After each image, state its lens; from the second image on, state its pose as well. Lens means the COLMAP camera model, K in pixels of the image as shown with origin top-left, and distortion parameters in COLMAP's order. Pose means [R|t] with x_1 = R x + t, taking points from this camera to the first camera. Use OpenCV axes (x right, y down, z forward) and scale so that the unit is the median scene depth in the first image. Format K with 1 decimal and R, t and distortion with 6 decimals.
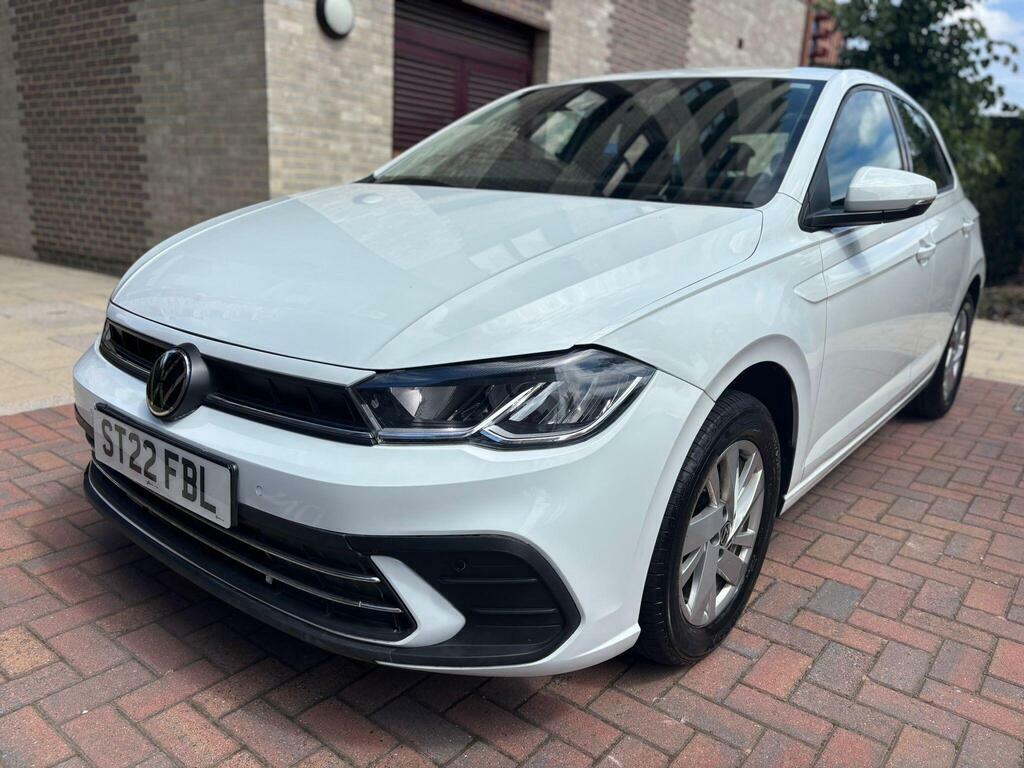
lens RADIAL K [[747.7, 0, 505.3], [0, 747.7, 382.9], [0, 0, 1]] dist [0.048623, -0.059442]
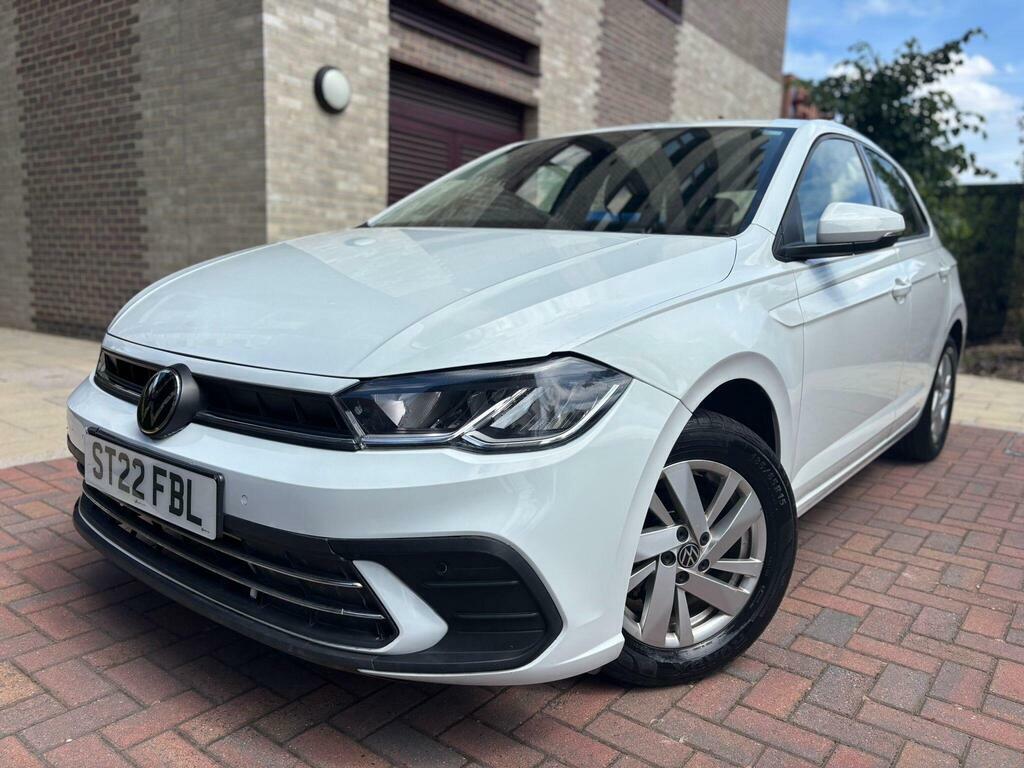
lens RADIAL K [[747.8, 0, 508.4], [0, 747.8, 386.8], [0, 0, 1]] dist [0.043072, -0.052975]
pose [[0.999835, -0.015180, 0.009955, 0.002104], [0.016027, 0.995678, -0.091476, 0.020670], [-0.008523, 0.091620, 0.995758, -0.004082]]
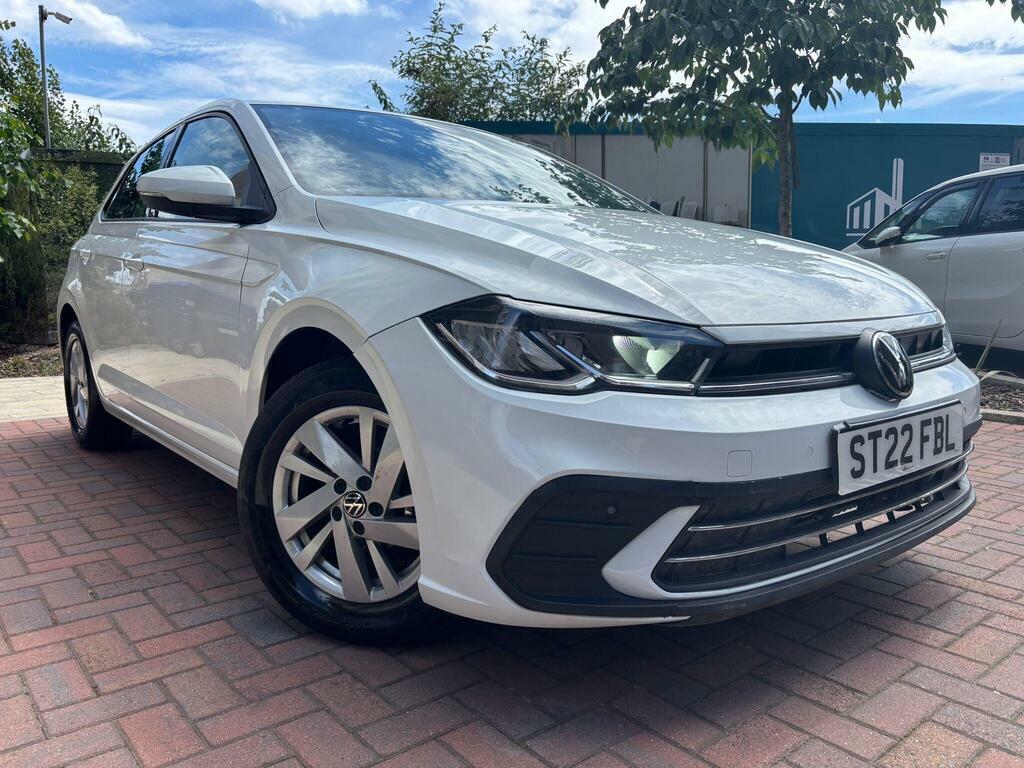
lens RADIAL K [[777.6, 0, 513.4], [0, 777.6, 384.7], [0, 0, 1]] dist [0.049061, -0.059720]
pose [[0.210108, -0.180828, 0.960810, -0.426401], [0.261718, 0.957283, 0.122932, -0.065093], [-0.941997, 0.225632, 0.248459, 0.331516]]
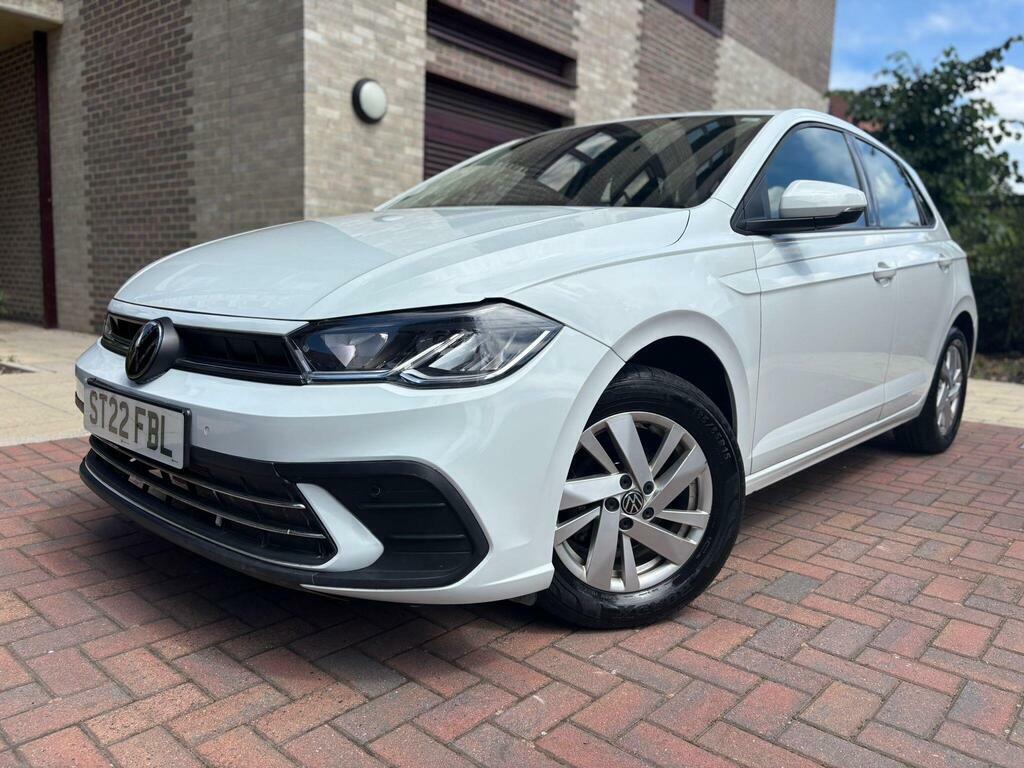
lens RADIAL K [[745.9, 0, 520.1], [0, 745.9, 378.4], [0, 0, 1]] dist [0.042436, -0.049835]
pose [[0.998933, -0.005951, -0.045791, 0.042404], [0.000208, 0.992231, -0.124413, 0.047820], [0.046175, 0.124271, 0.991173, -0.020603]]
